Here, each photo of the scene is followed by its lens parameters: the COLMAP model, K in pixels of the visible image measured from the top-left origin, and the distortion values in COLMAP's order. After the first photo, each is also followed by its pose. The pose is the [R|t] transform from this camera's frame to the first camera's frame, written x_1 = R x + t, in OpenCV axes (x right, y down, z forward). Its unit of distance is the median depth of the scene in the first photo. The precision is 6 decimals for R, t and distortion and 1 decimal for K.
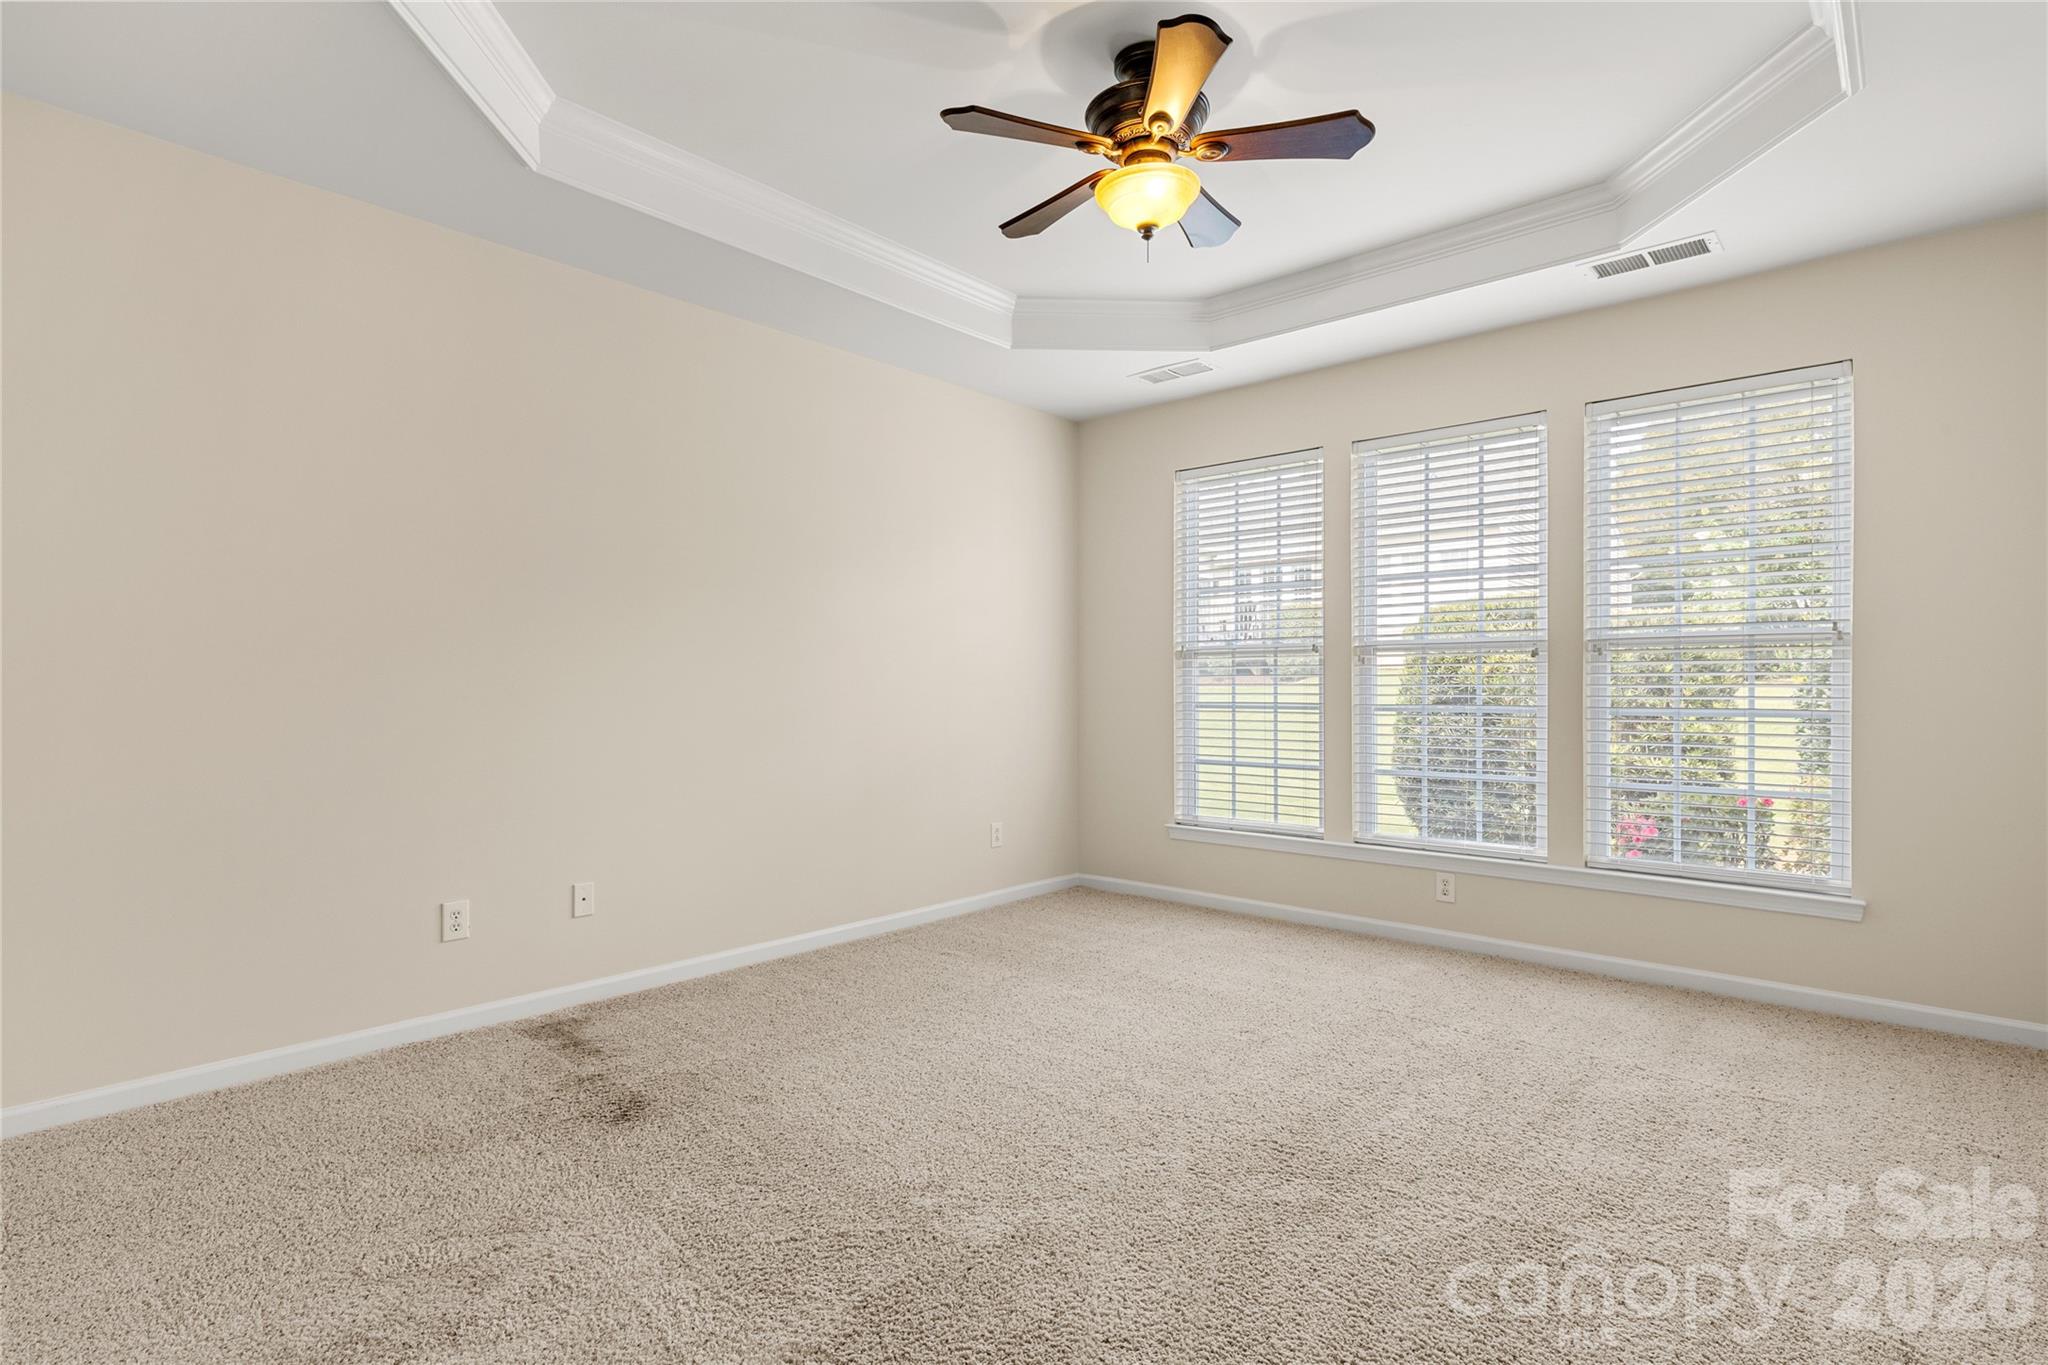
lens RADIAL K [[1024.4, 0, 989.0], [0, 1024.4, 678.6], [0, 0, 1]] dist [-0.002804, -0.000827]
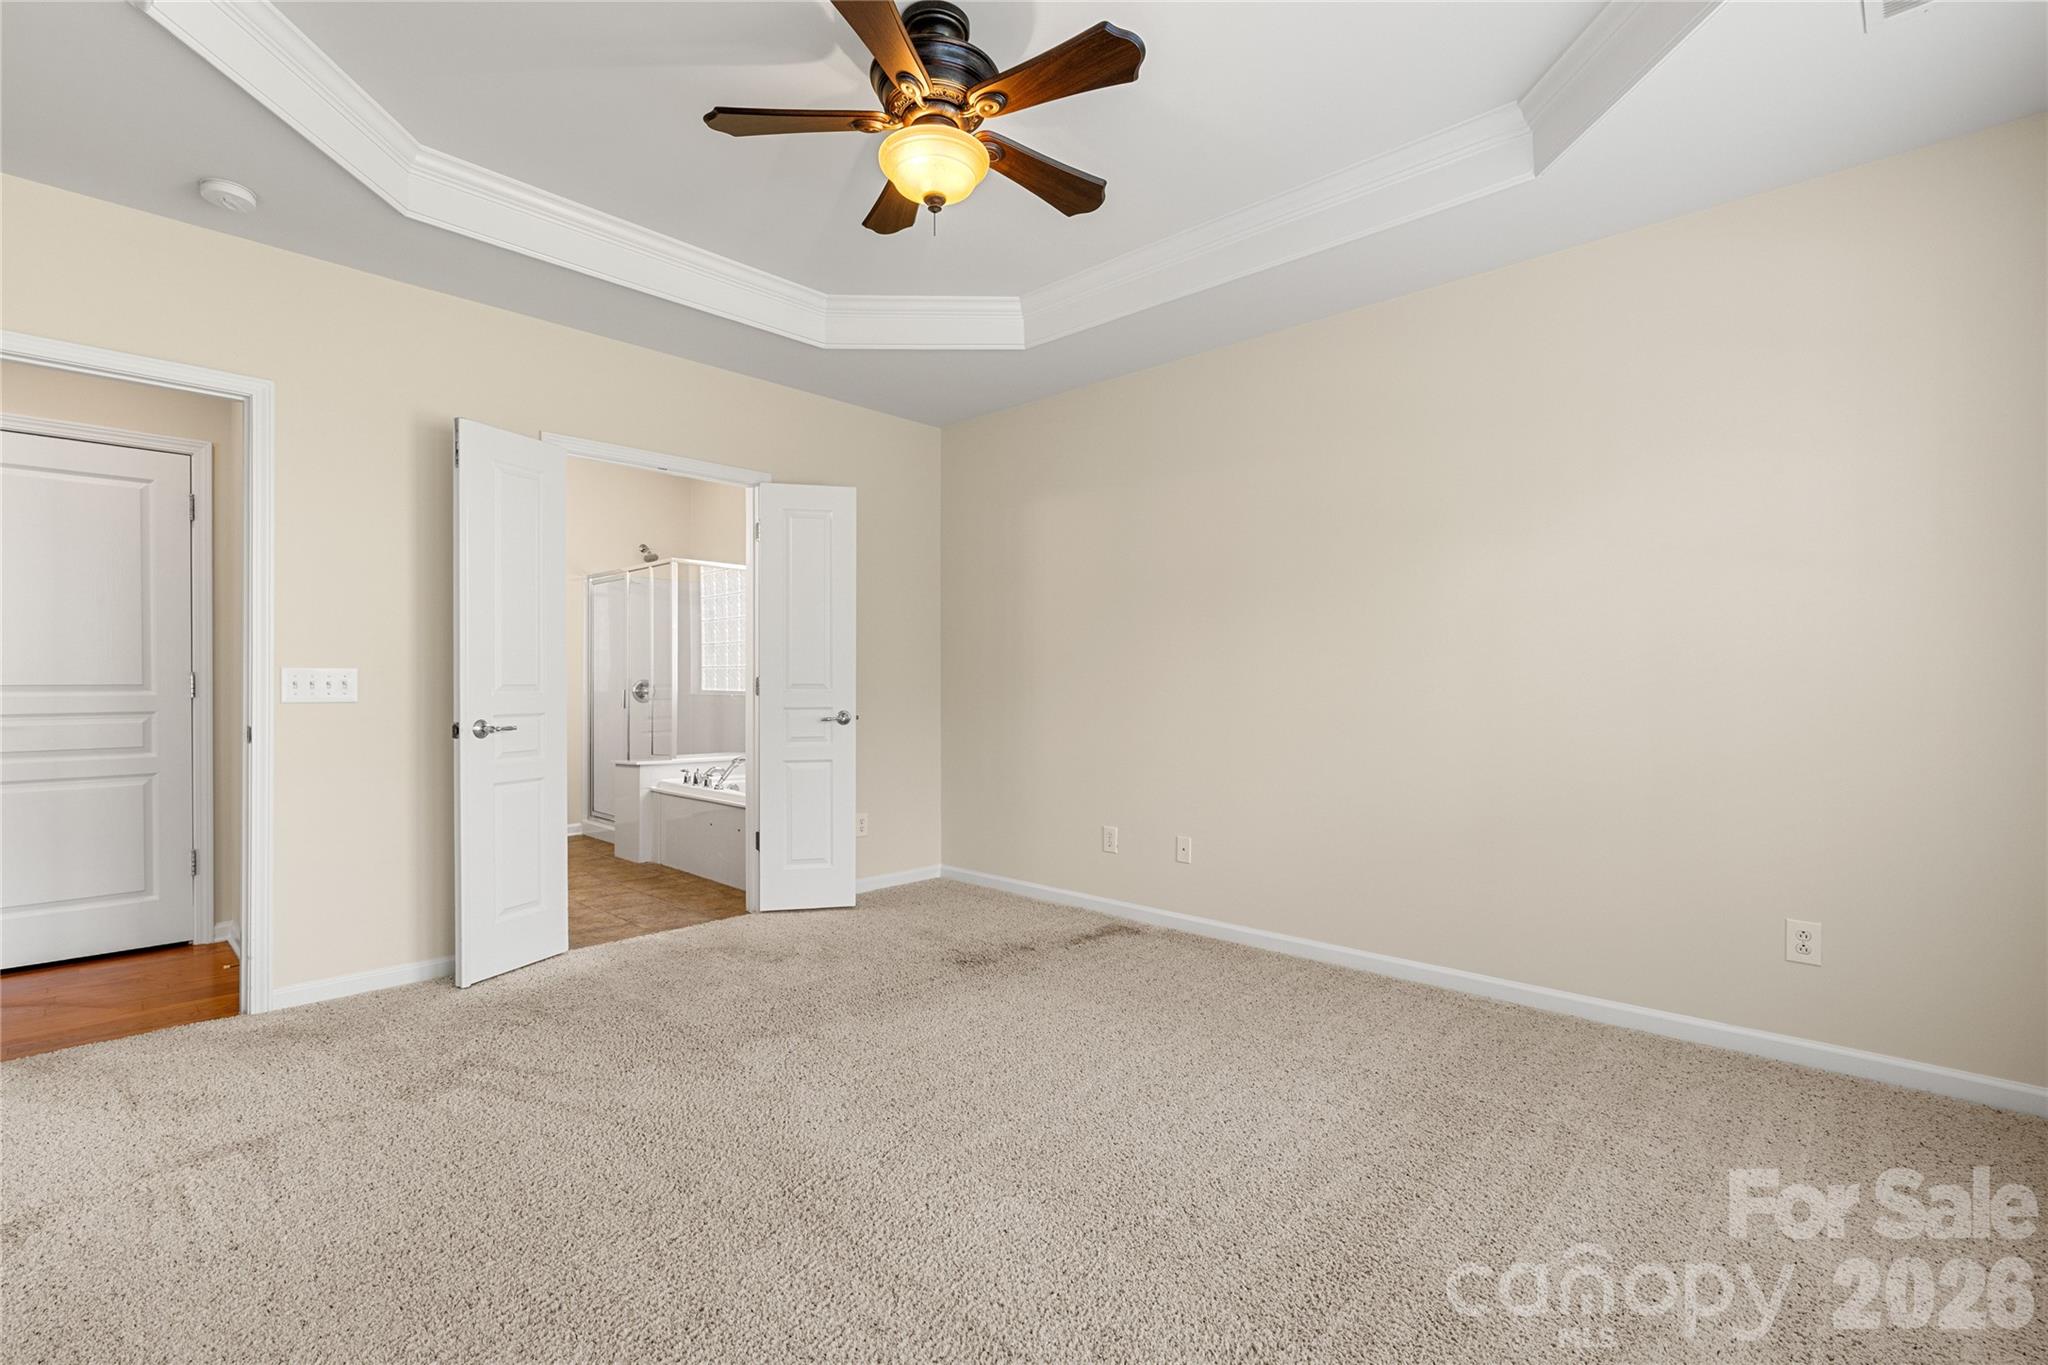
lens RADIAL K [[910.7, 0, 1035.2], [0, 910.7, 671.1], [0, 0, 1]] dist [-0.006923, 0.000136]
pose [[-0.004722, -0.015888, -0.999863, 0.810826], [0.001880, 0.999872, -0.015897, 0.011445], [0.999987, -0.001954, -0.004692, 0.891542]]
